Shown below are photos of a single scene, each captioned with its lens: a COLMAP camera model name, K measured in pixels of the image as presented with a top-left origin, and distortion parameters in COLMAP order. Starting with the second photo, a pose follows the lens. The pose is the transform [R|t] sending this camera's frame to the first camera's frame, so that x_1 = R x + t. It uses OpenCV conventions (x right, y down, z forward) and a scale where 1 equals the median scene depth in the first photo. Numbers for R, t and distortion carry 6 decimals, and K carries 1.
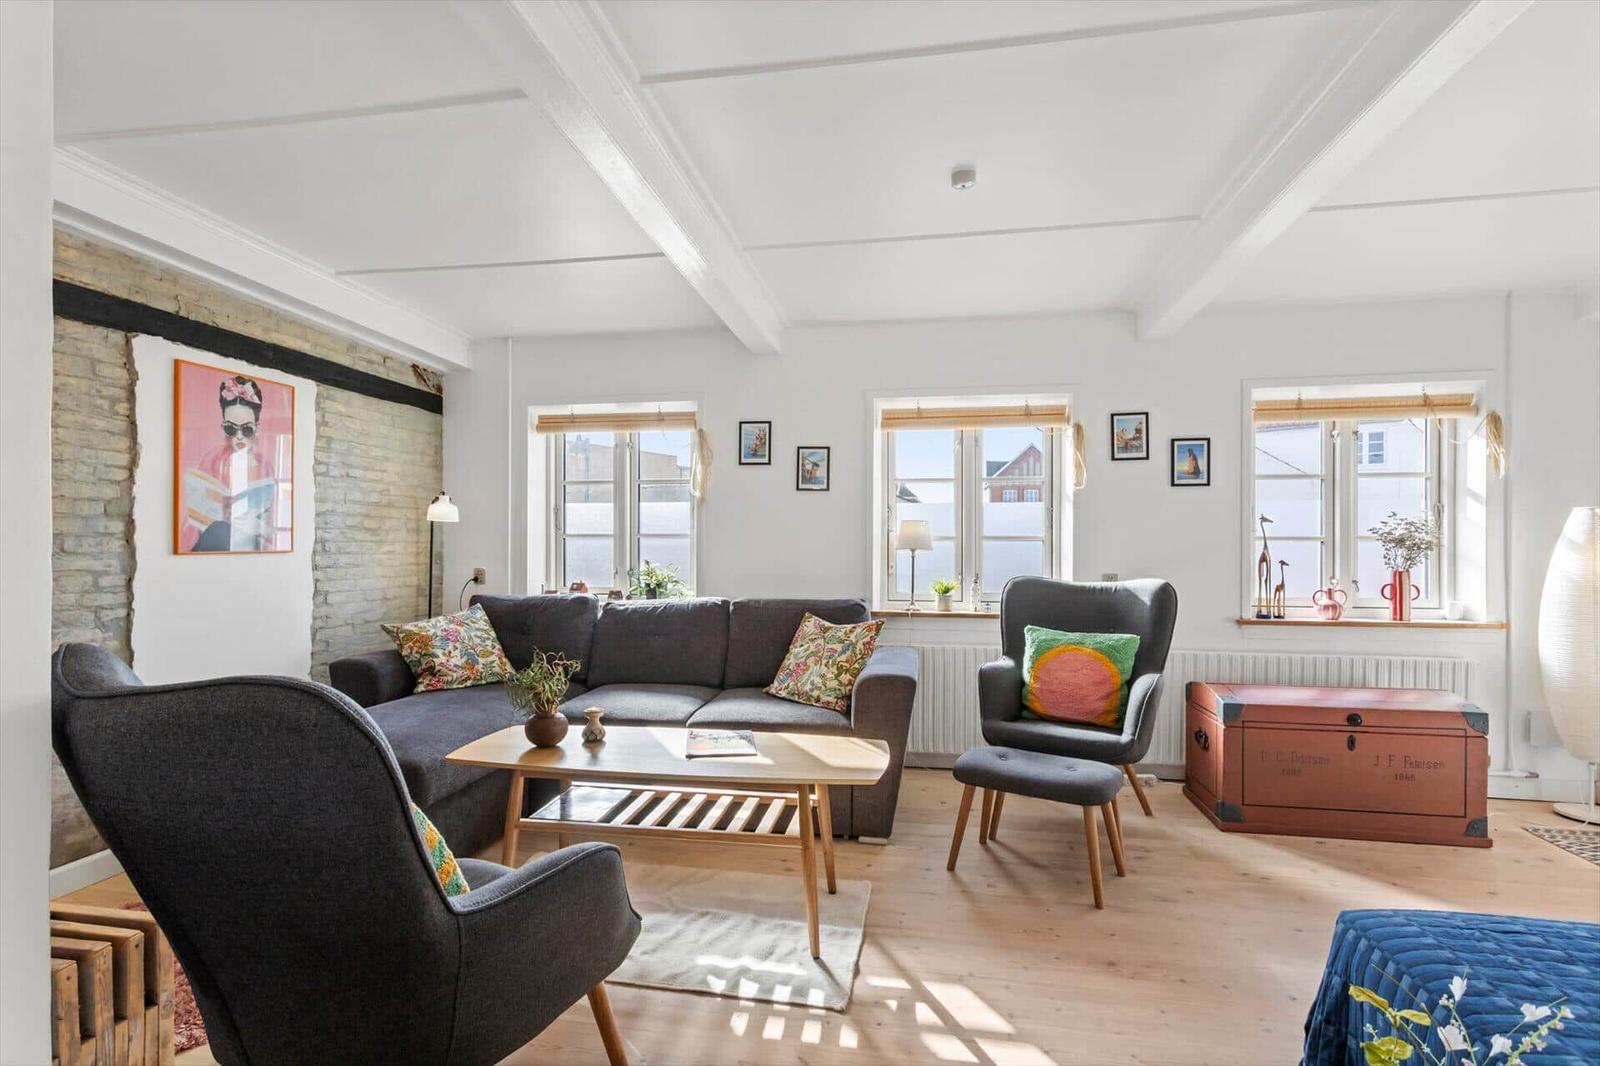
lens RADIAL K [[762.8, 0, 790.9], [0, 762.8, 531.8], [0, 0, 1]] dist [-0.001179, 0.000035]
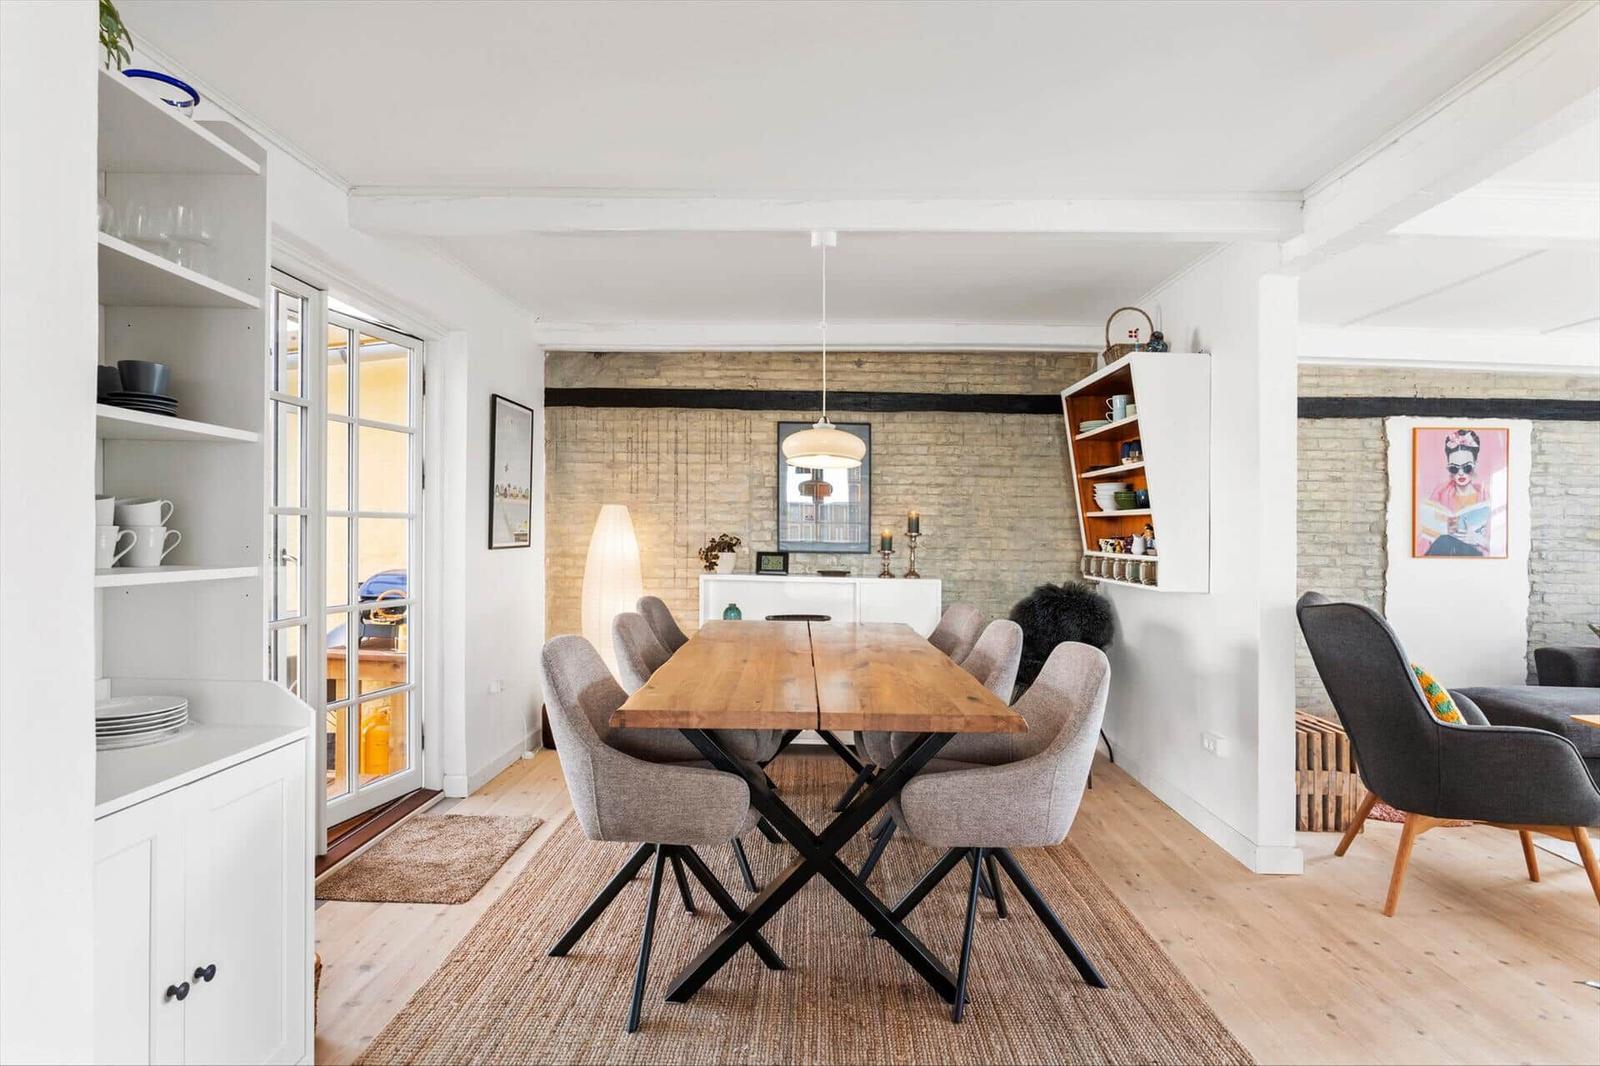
lens RADIAL K [[835.1, 0, 858.9], [0, 835.1, 528.6], [0, 0, 1]] dist [-0.012428, 0.006862]
pose [[0.173208, -0.003156, -0.984880, 0.472261], [-0.001940, 0.999992, -0.003545, -0.014592], [0.984883, 0.002525, 0.173201, -0.276783]]
